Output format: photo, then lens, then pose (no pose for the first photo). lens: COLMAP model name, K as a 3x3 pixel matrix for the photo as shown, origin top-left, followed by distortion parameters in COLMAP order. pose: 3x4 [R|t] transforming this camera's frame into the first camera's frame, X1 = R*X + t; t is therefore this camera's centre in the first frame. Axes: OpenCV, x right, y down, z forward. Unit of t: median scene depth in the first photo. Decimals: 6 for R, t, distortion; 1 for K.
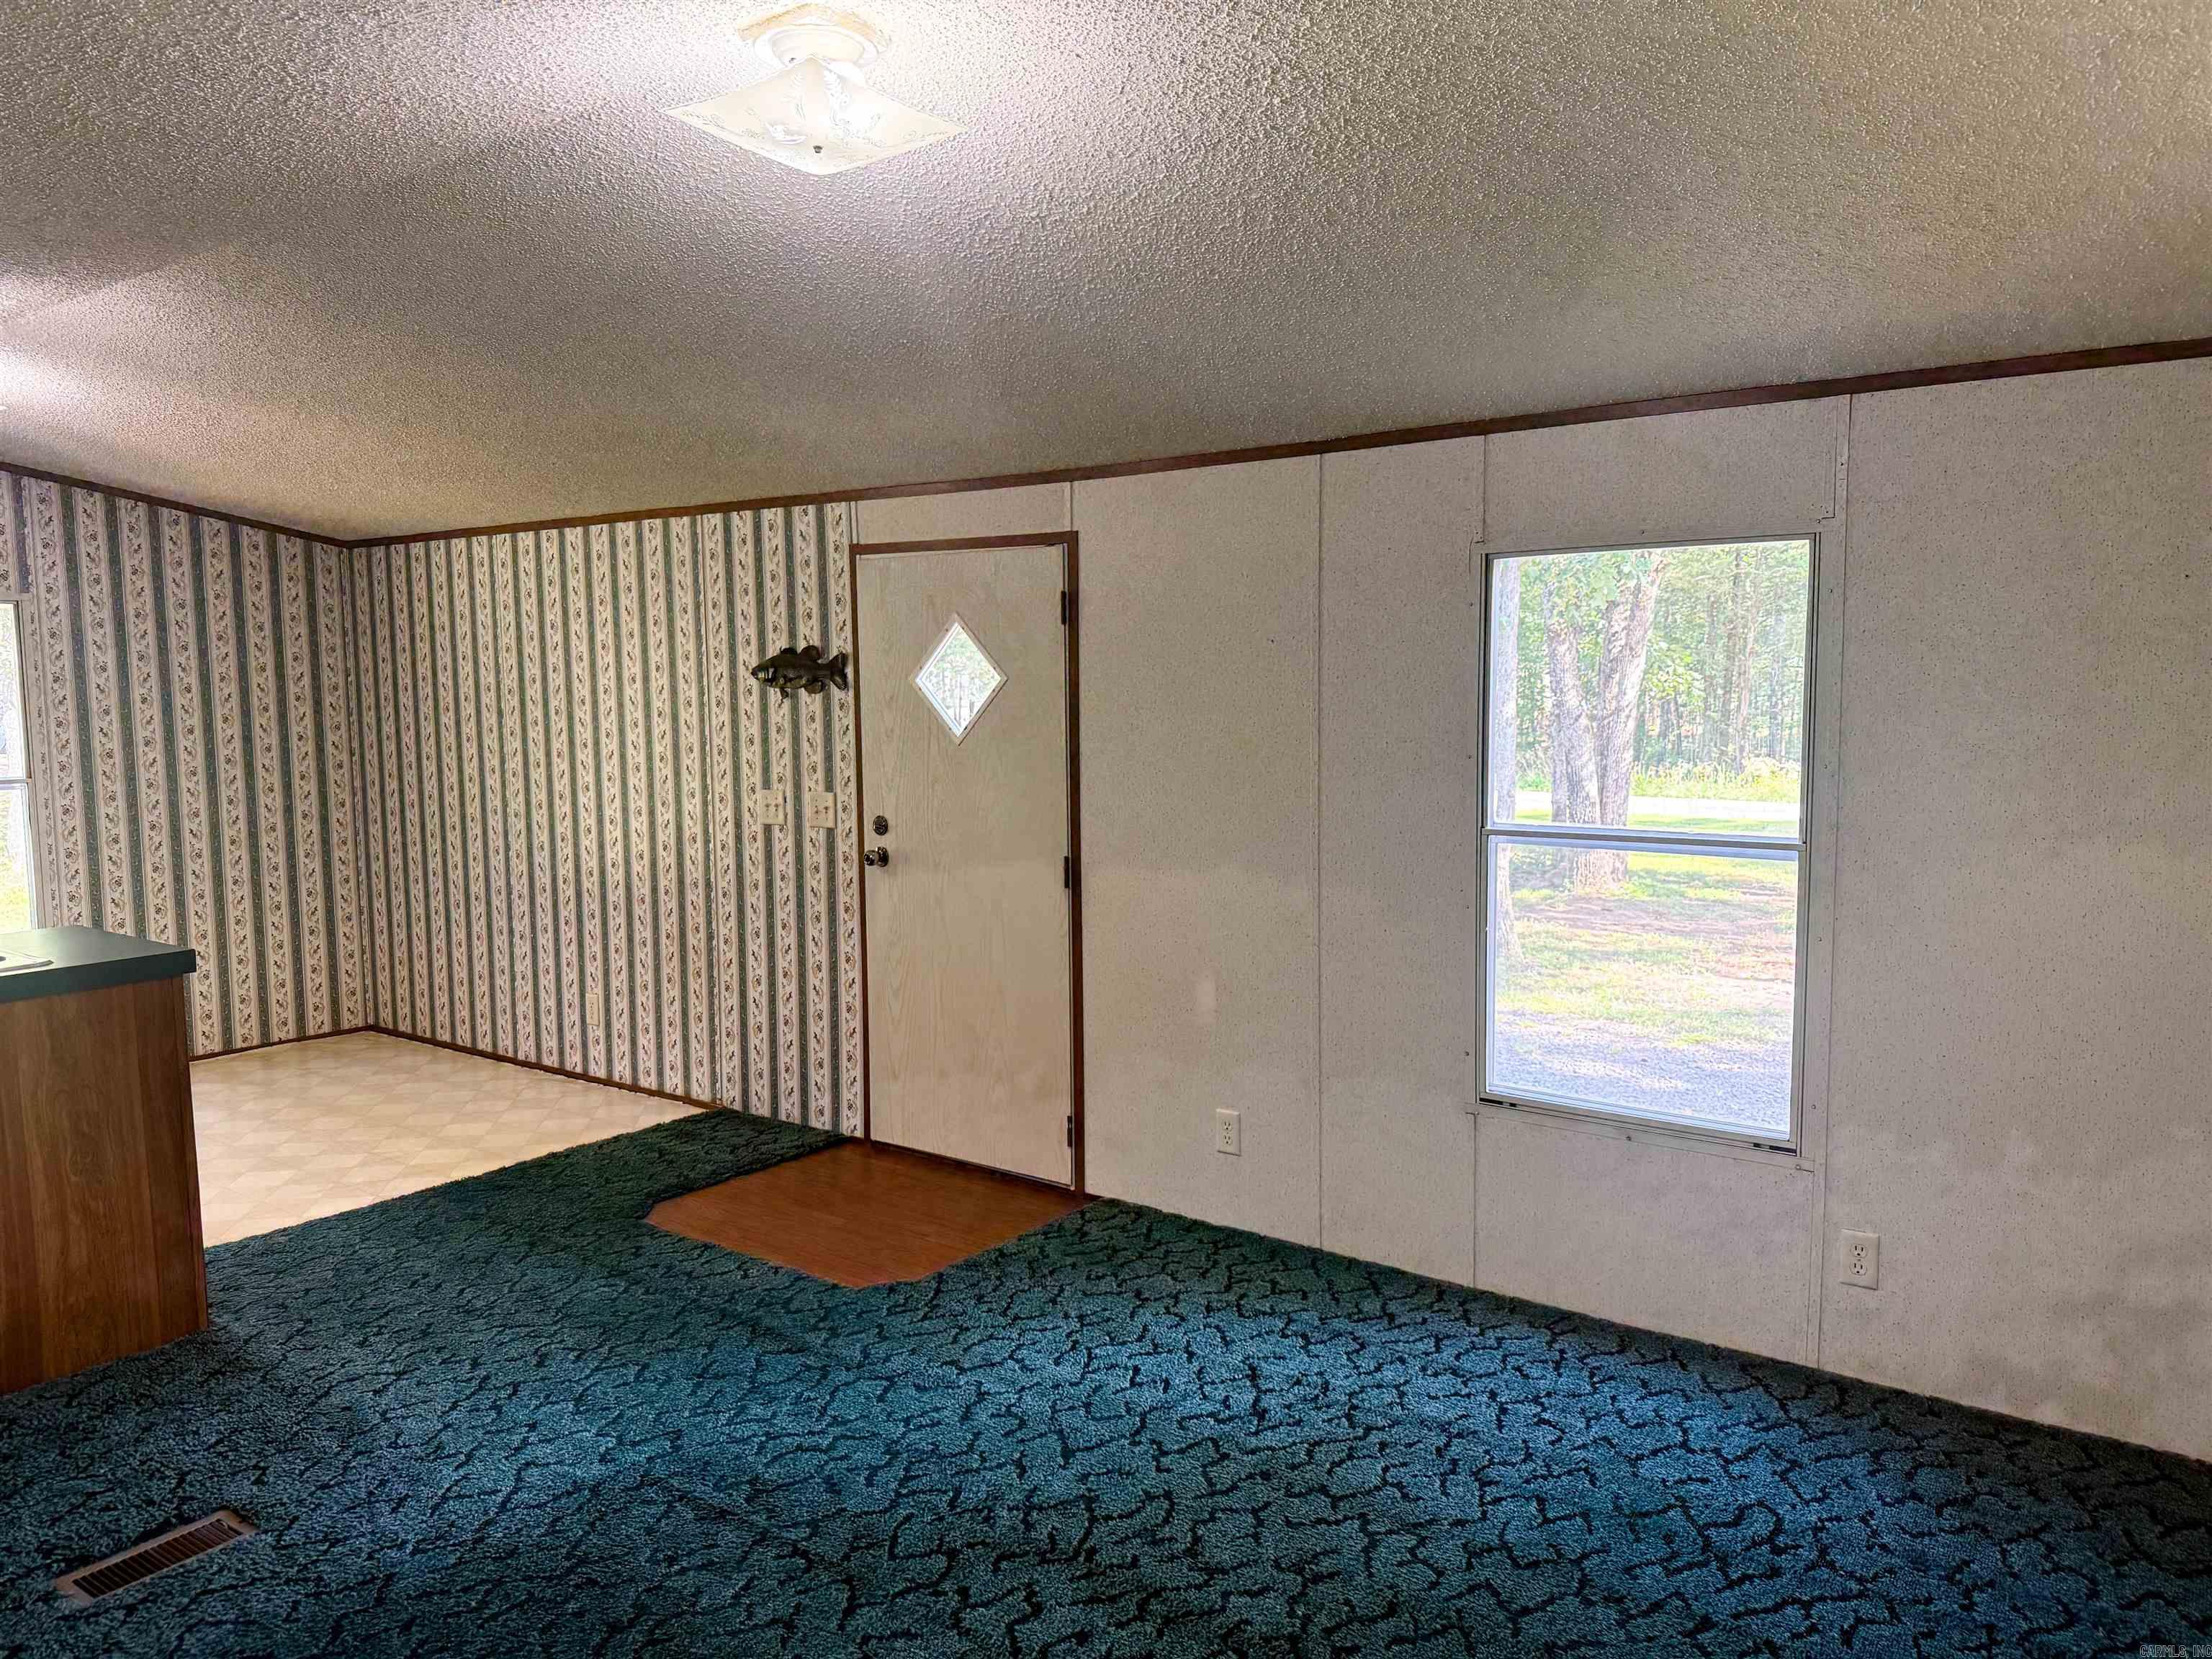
lens RADIAL K [[1565.6, 0, 1091.5], [0, 1565.6, 804.5], [0, 0, 1]] dist [0.091529, -0.095996]
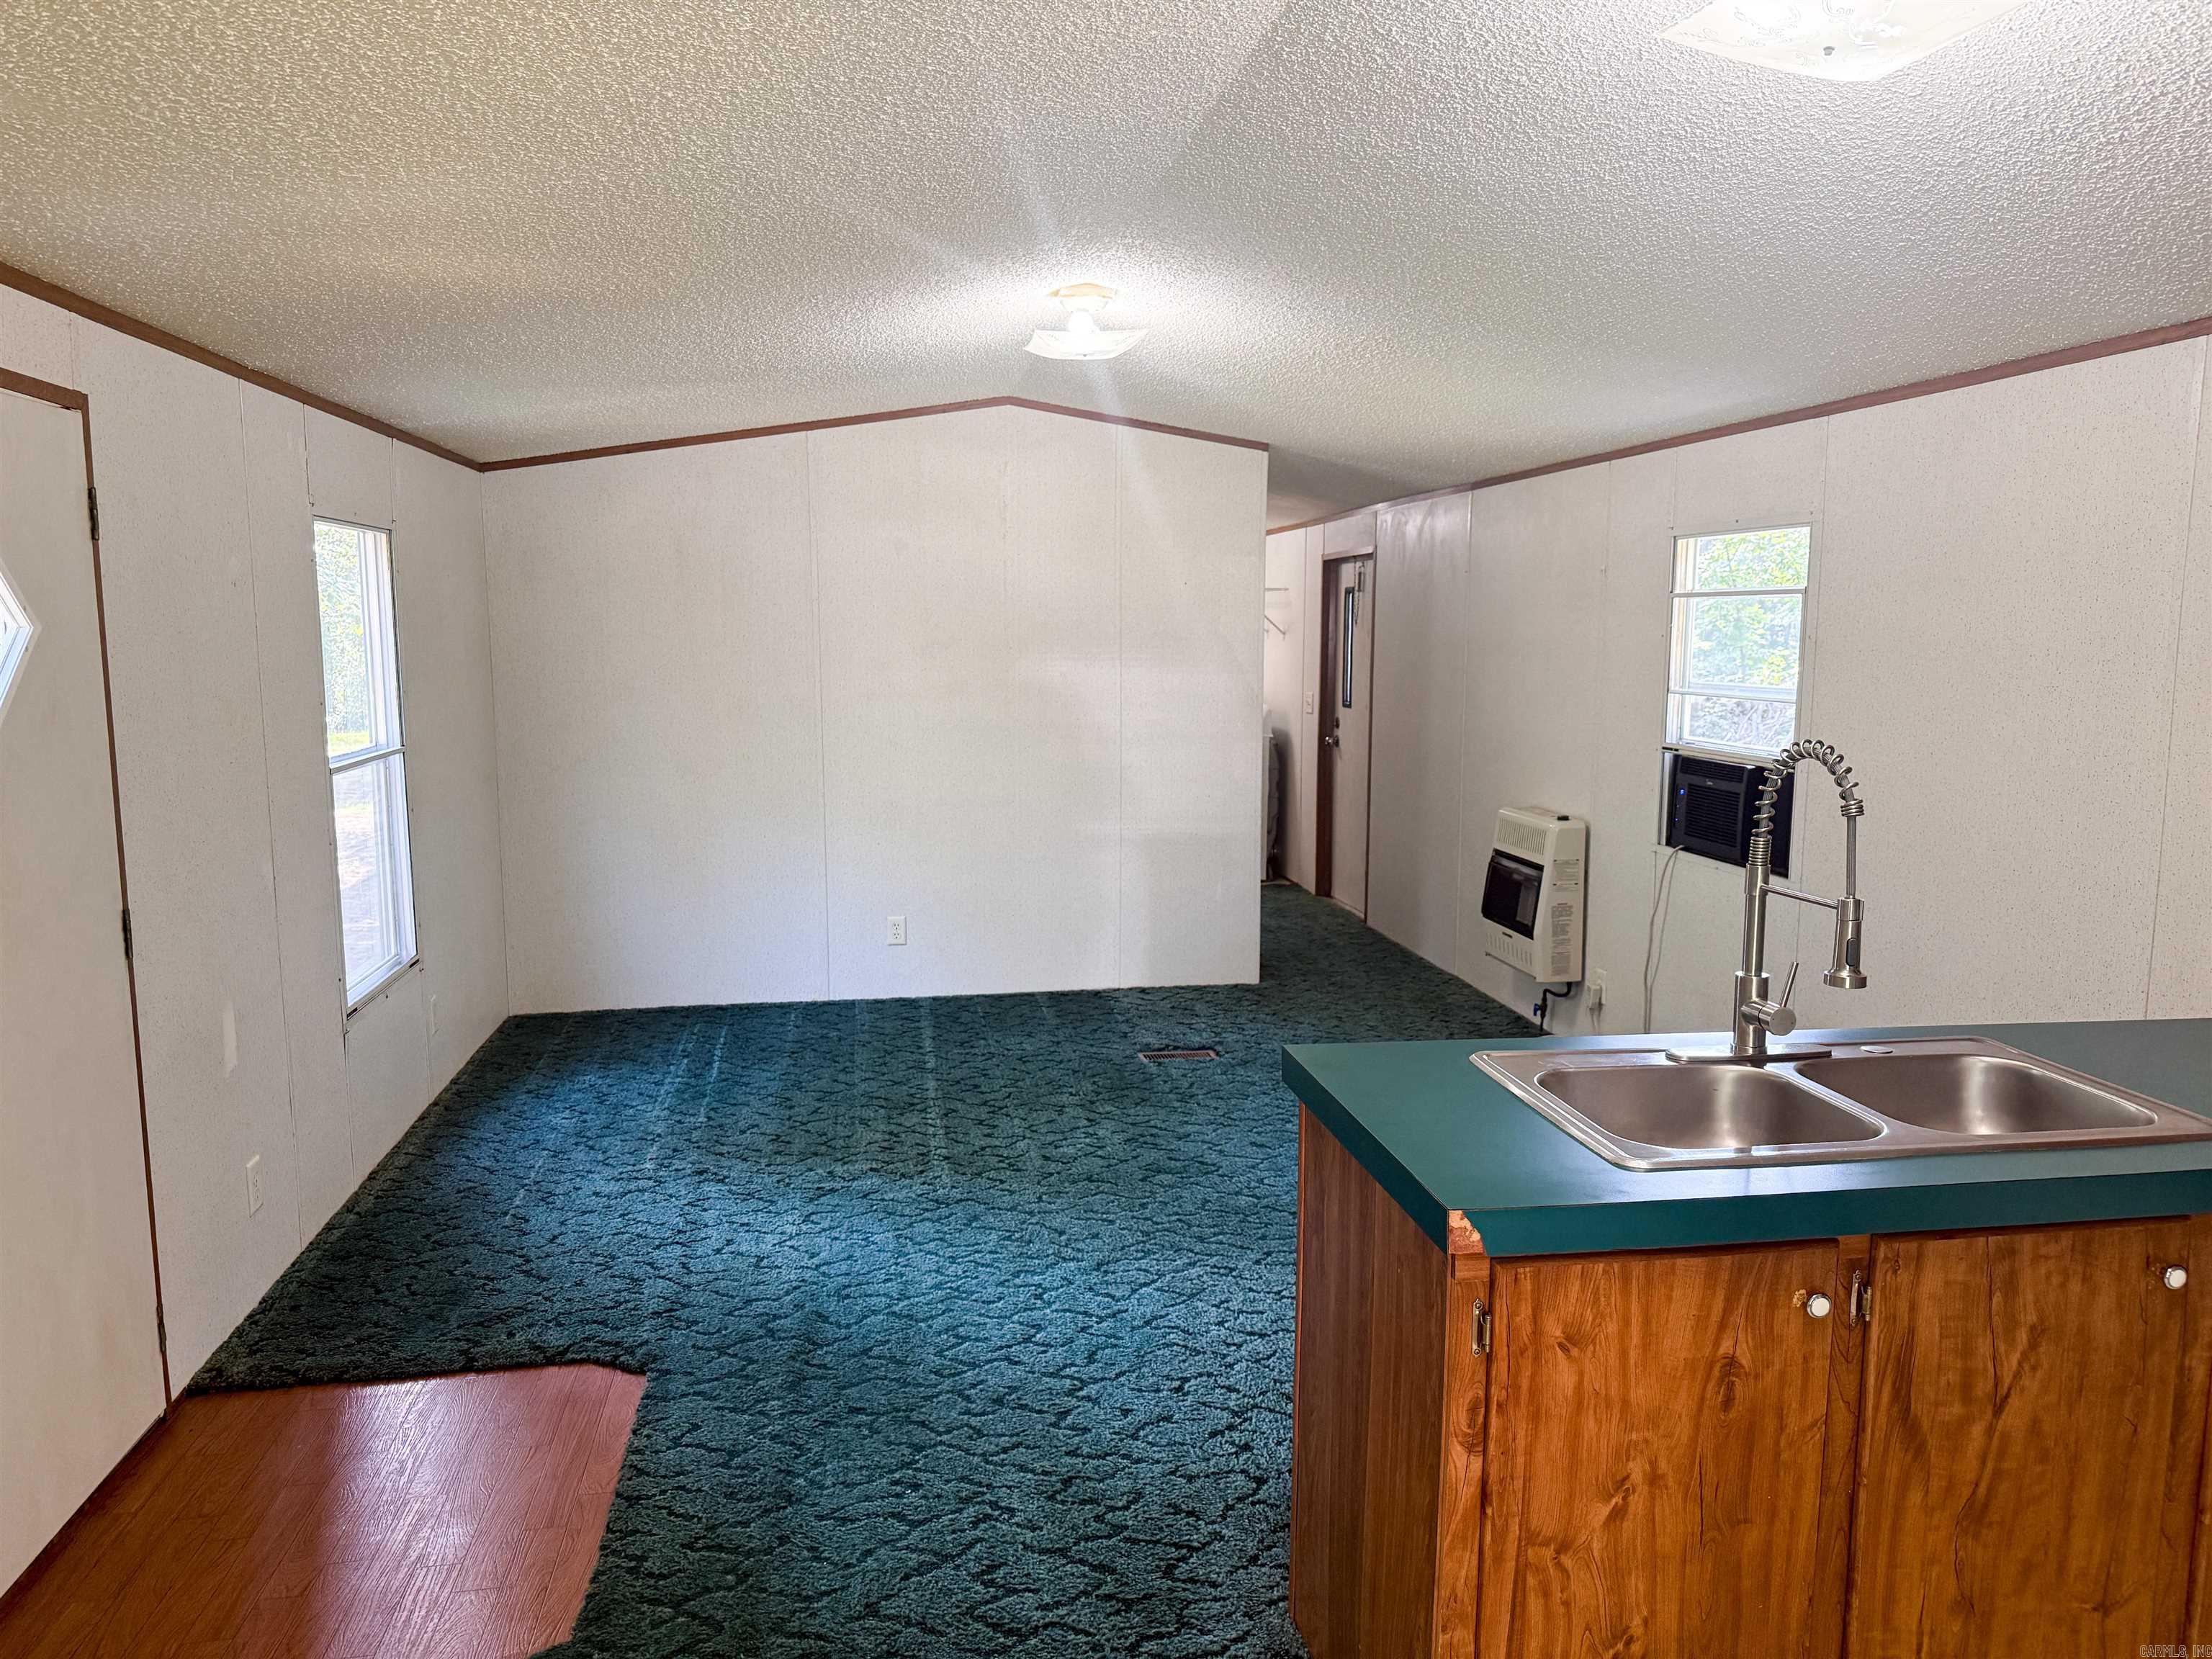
lens RADIAL K [[1565.6, 0, 1099.0], [0, 1565.6, 819.6], [0, 0, 1]] dist [0.091529, -0.095996]
pose [[-0.713962, -0.075412, 0.696112, -0.725779], [0.069538, 0.981631, 0.177663, -0.088242], [-0.696723, 0.175251, -0.695603, 1.134722]]
